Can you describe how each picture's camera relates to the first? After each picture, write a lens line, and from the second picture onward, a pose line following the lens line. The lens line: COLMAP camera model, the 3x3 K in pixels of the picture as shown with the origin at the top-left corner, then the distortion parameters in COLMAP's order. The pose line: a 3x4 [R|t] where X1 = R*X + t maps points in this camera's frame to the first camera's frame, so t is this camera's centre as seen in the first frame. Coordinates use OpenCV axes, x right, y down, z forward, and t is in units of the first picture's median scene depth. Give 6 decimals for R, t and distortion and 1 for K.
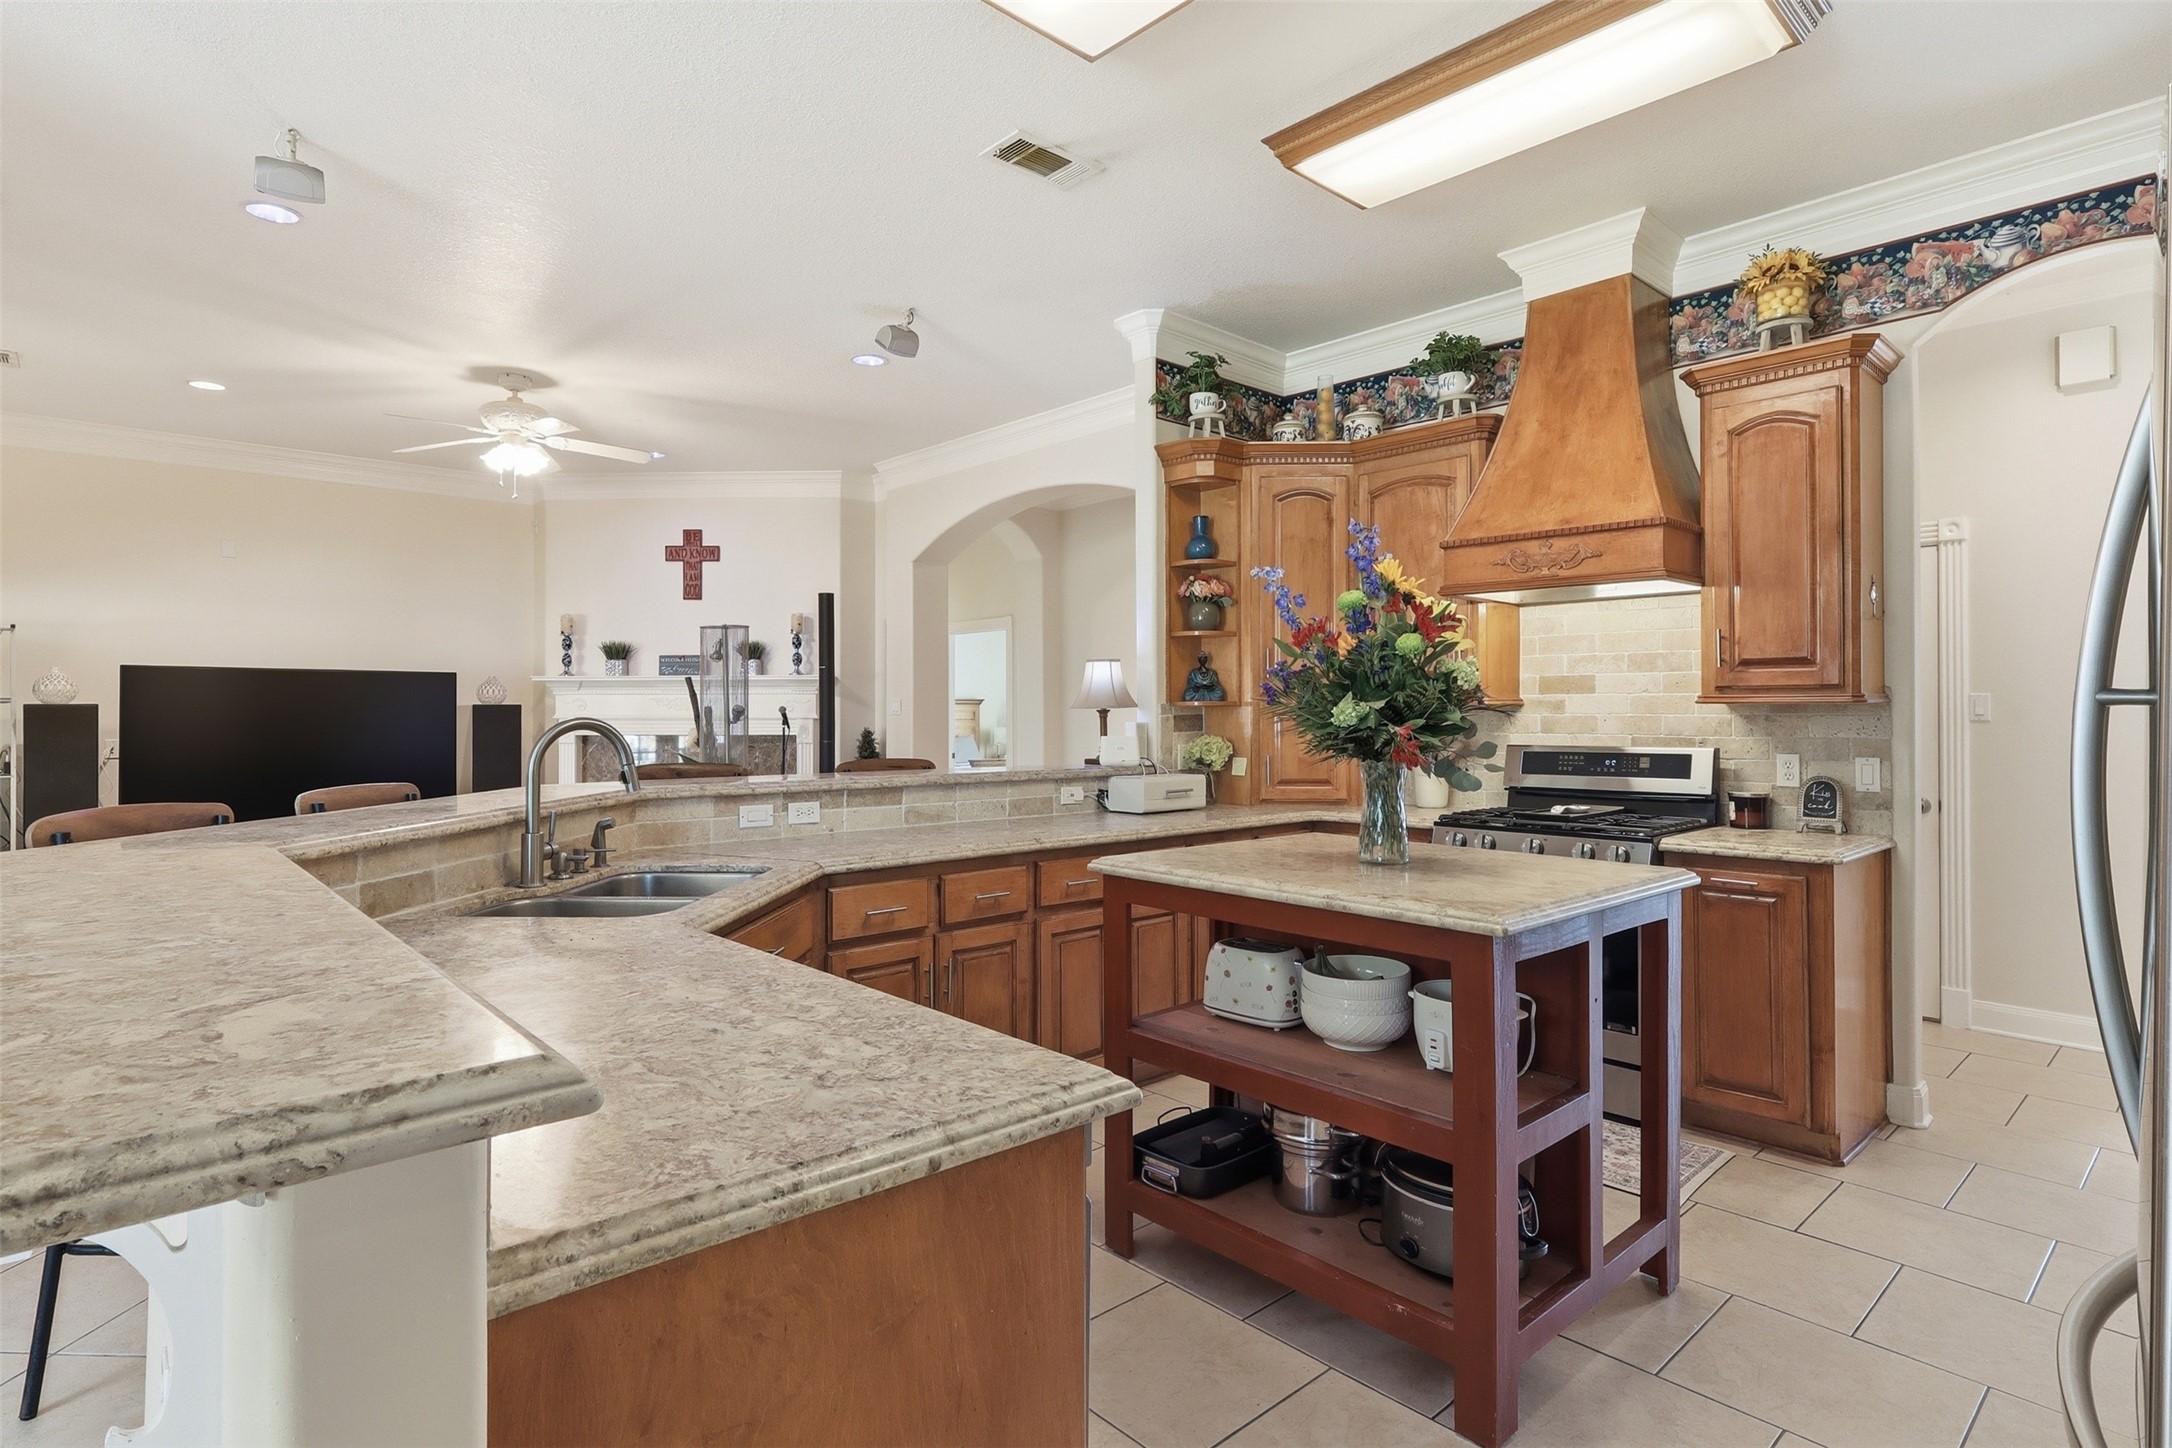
lens RADIAL K [[1073.9, 0, 1082.6], [0, 1073.9, 710.8], [0, 0, 1]] dist [-0.000601, -0.000917]
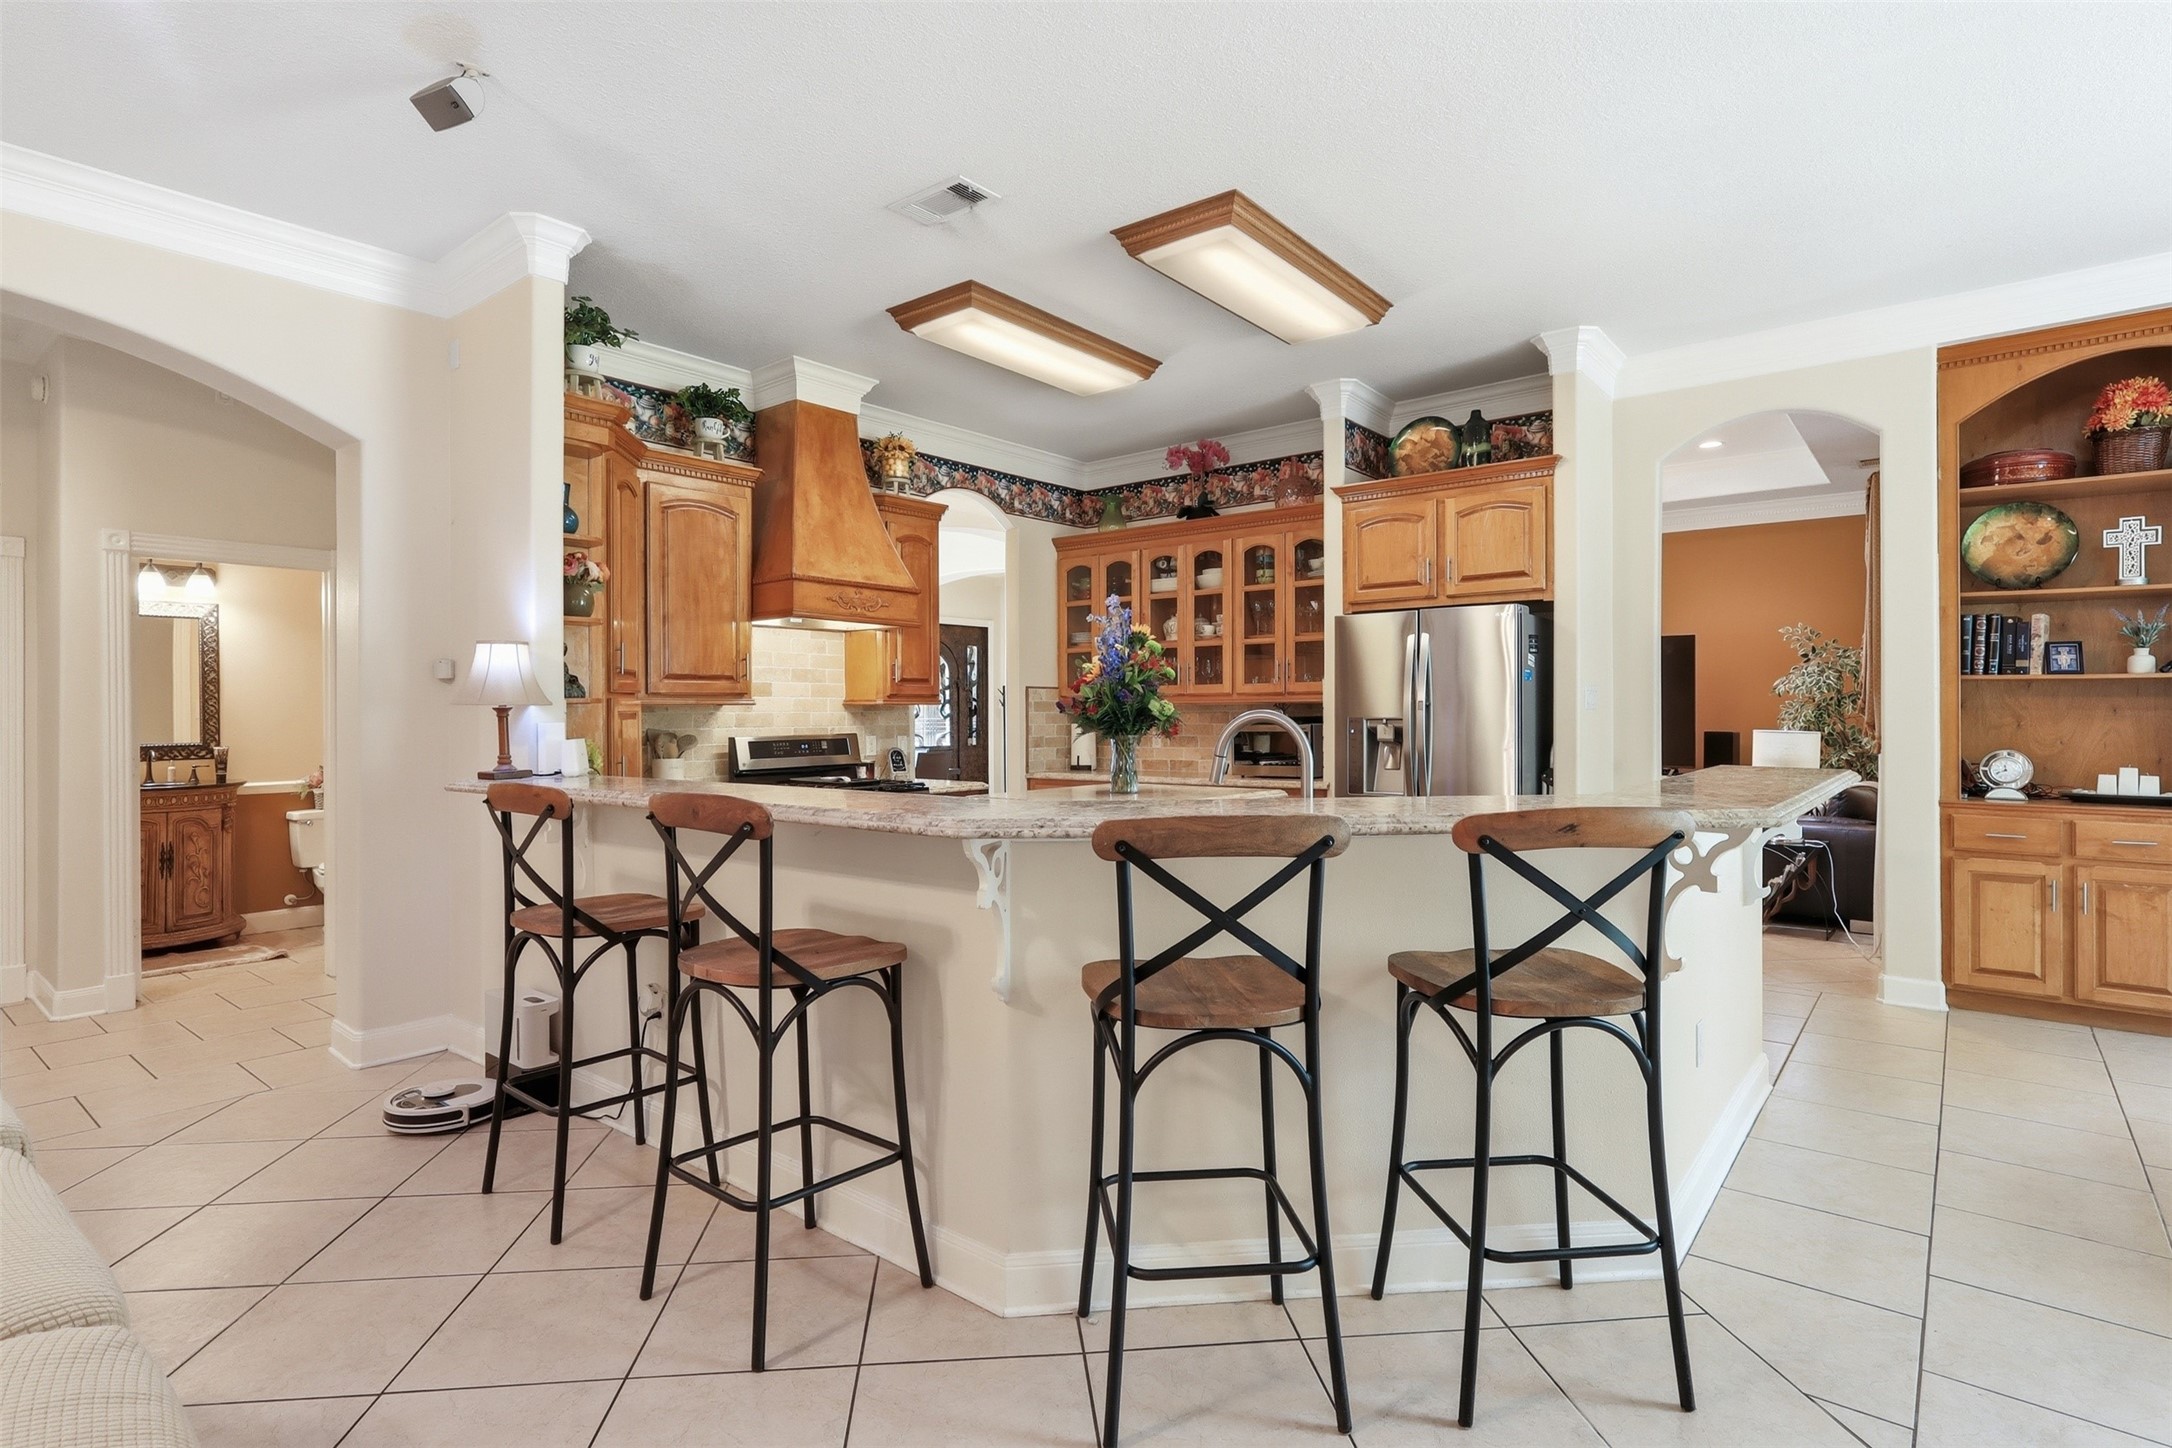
lens RADIAL K [[1073.9, 0, 1082.6], [0, 1073.9, 710.8], [0, 0, 1]] dist [-0.000601, -0.000917]
pose [[-0.133580, 0.003913, 0.991030, -0.941029], [0.011706, 0.999929, -0.002370, 0.009511], [-0.990969, 0.011285, -0.133616, 0.834185]]
